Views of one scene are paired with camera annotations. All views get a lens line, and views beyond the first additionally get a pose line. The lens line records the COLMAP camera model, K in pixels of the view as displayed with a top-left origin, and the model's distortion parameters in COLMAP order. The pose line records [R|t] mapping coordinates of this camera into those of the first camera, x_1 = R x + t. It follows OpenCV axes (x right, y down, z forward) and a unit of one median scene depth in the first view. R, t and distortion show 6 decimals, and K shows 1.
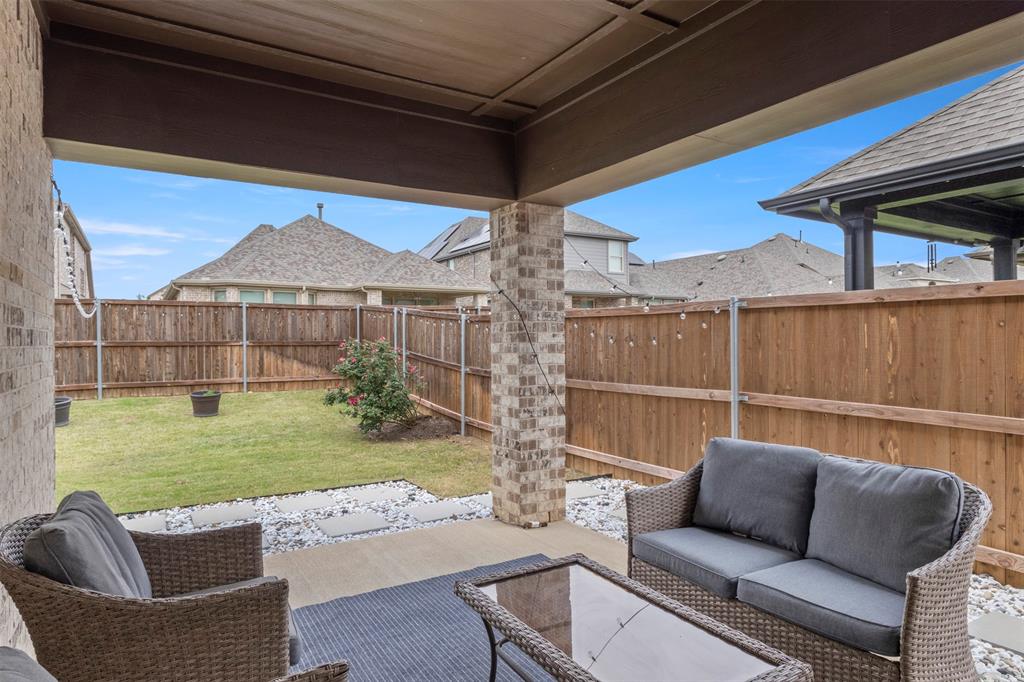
lens RADIAL K [[595.9, 0, 507.0], [0, 595.9, 340.2], [0, 0, 1]] dist [0.006075, 0.001025]
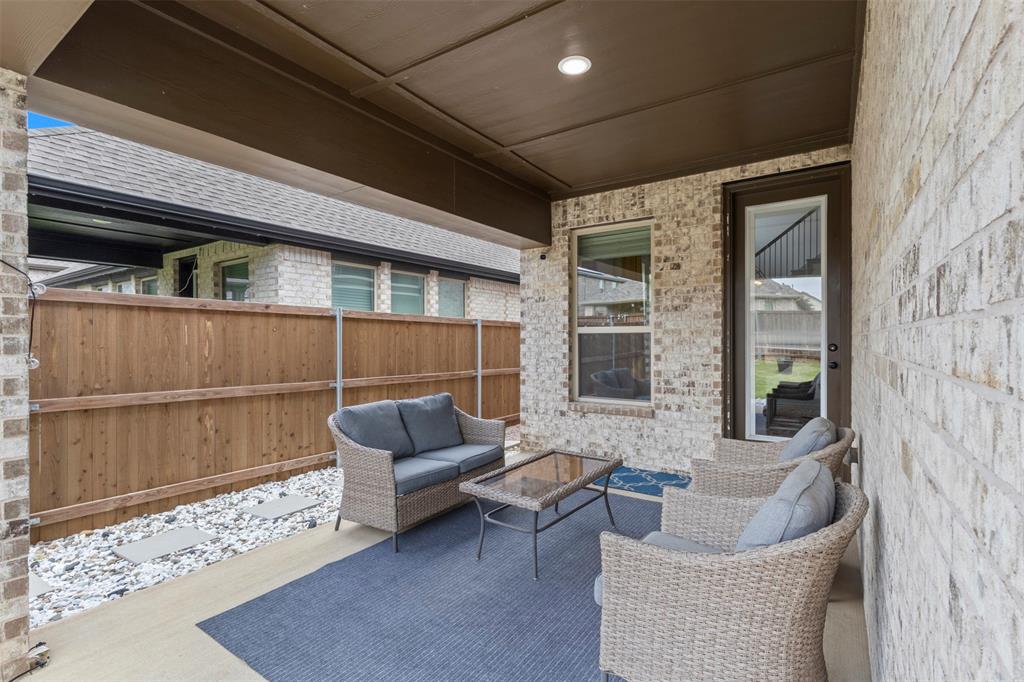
lens RADIAL K [[472.3, 0, 509.7], [0, 472.3, 342.5], [0, 0, 1]] dist [0.003232, 0.001092]
pose [[-0.395387, 0.002878, 0.918510, -0.562565], [0.002906, 0.999994, -0.001883, 0.012079], [-0.918510, 0.001924, -0.395393, 0.778632]]
